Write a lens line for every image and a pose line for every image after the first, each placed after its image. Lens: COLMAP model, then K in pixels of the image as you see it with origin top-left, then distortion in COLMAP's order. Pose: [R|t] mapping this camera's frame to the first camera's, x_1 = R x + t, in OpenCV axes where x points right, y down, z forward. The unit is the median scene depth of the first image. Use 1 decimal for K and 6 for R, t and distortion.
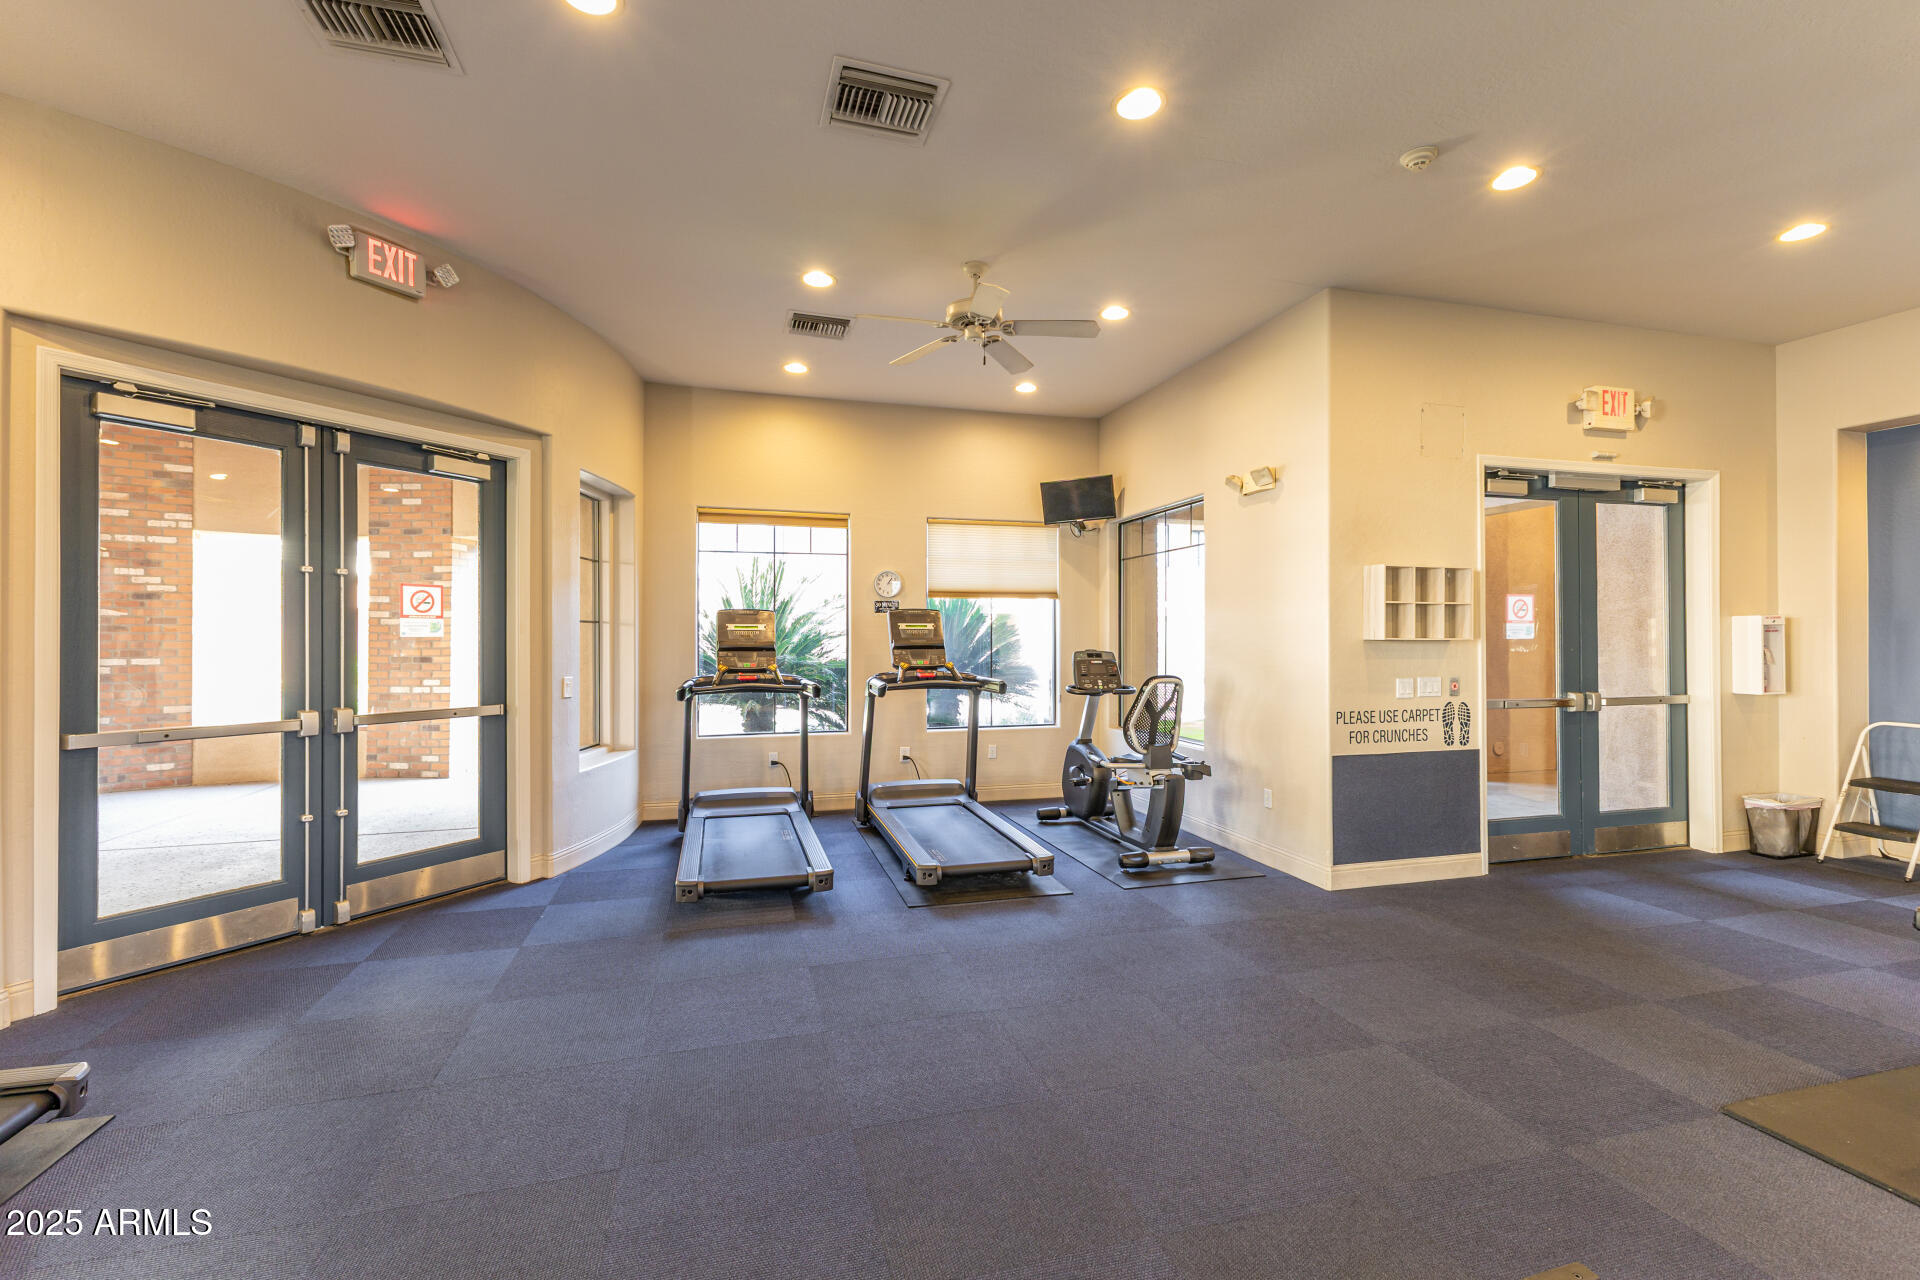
lens RADIAL K [[850.1, 0, 960.0], [0, 850.1, 640.0], [0, 0, 1]] dist [0.000233, 0.000028]
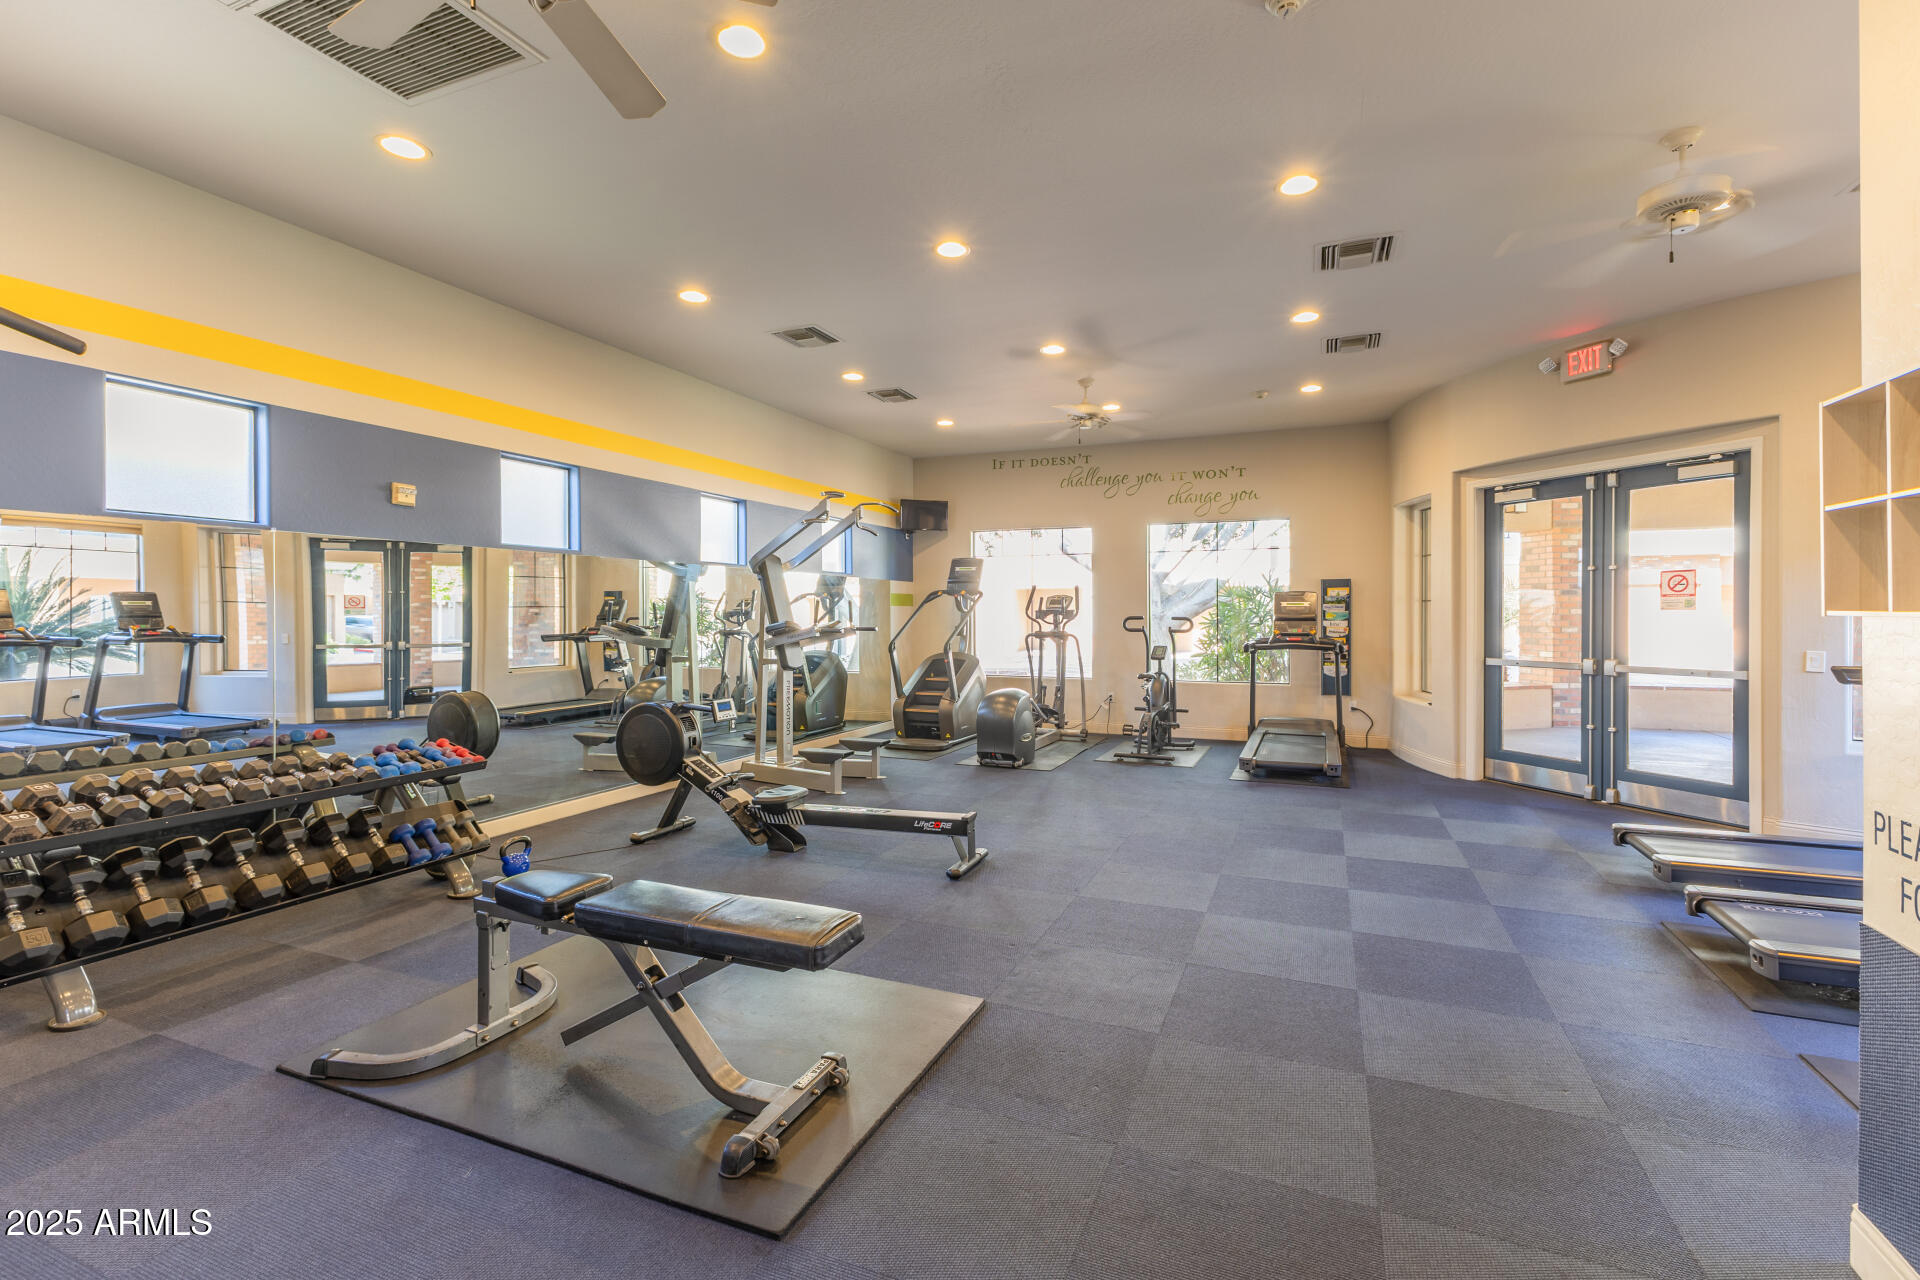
lens RADIAL K [[850.1, 0, 960.0], [0, 850.1, 640.0], [0, 0, 1]] dist [0.000233, 0.000028]
pose [[-0.628600, 0.031753, -0.777080, 1.189939], [0.010683, 0.999424, 0.032197, -0.014204], [0.777655, 0.011938, -0.628578, 1.089442]]
